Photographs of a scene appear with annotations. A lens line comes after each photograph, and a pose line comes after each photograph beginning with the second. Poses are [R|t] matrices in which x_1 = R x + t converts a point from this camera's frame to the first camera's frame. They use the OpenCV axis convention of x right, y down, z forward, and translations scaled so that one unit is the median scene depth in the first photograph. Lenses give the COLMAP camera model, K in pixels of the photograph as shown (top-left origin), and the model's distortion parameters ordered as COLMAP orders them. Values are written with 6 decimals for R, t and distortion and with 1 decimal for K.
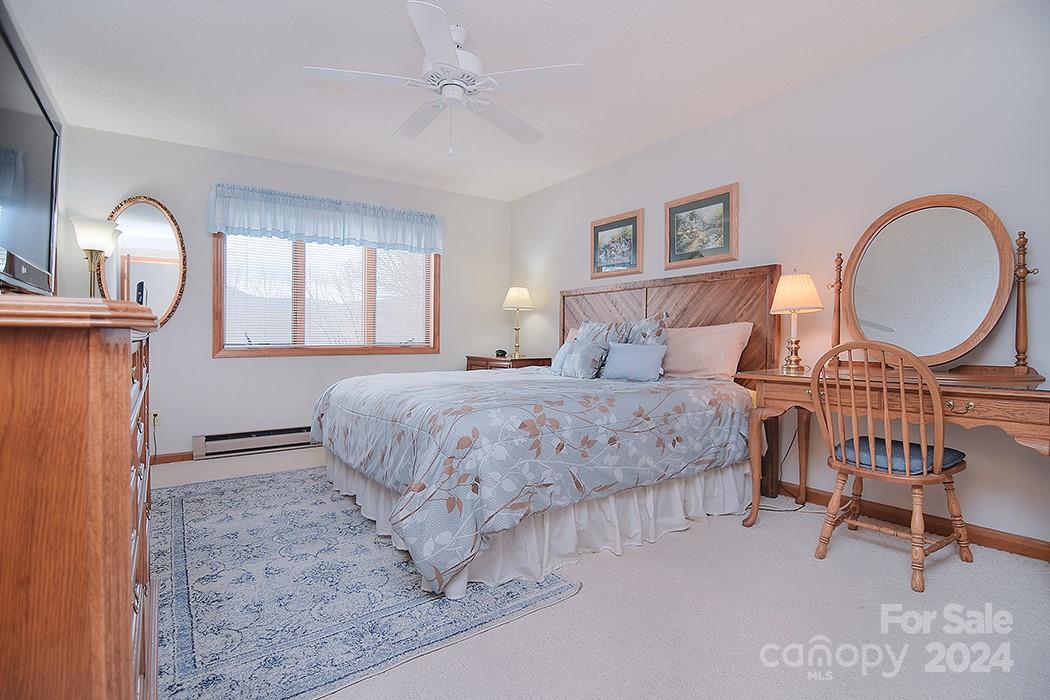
lens RADIAL K [[502.8, 0, 526.1], [0, 502.8, 352.7], [0, 0, 1]] dist [-0.015453, -0.010595]
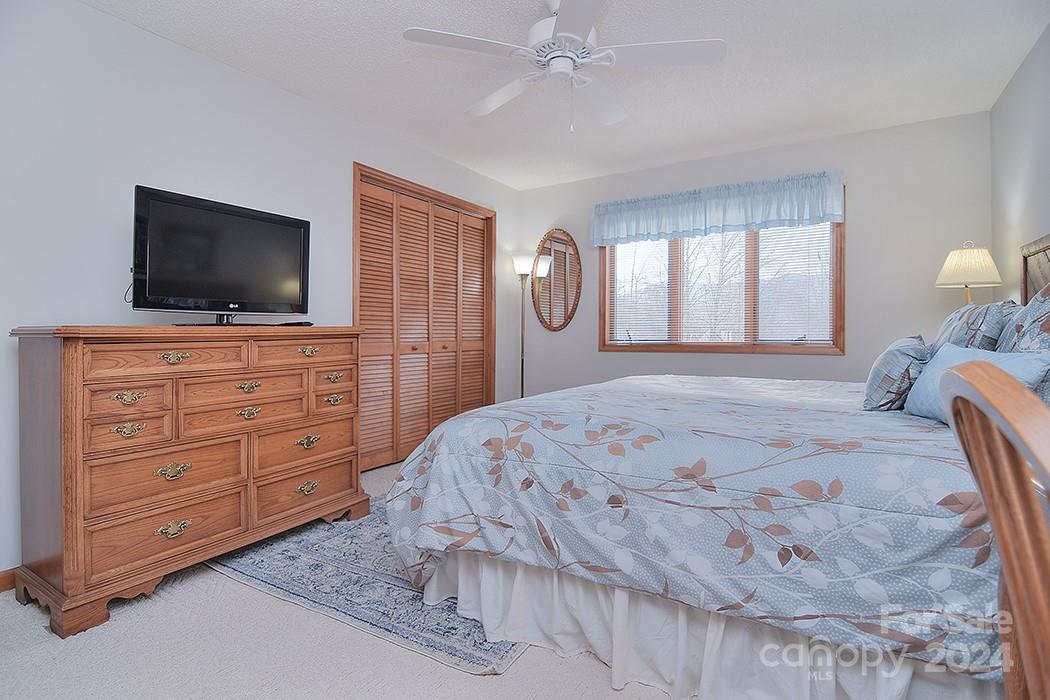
lens RADIAL K [[511.3, 0, 524.5], [0, 511.3, 320.0], [0, 0, 1]] dist [-0.013785, -0.010511]
pose [[0.401015, -0.026915, -0.915676, 0.637966], [-0.019692, 0.999084, -0.037991, -0.024263], [0.915860, 0.033266, 0.400117, 0.553154]]
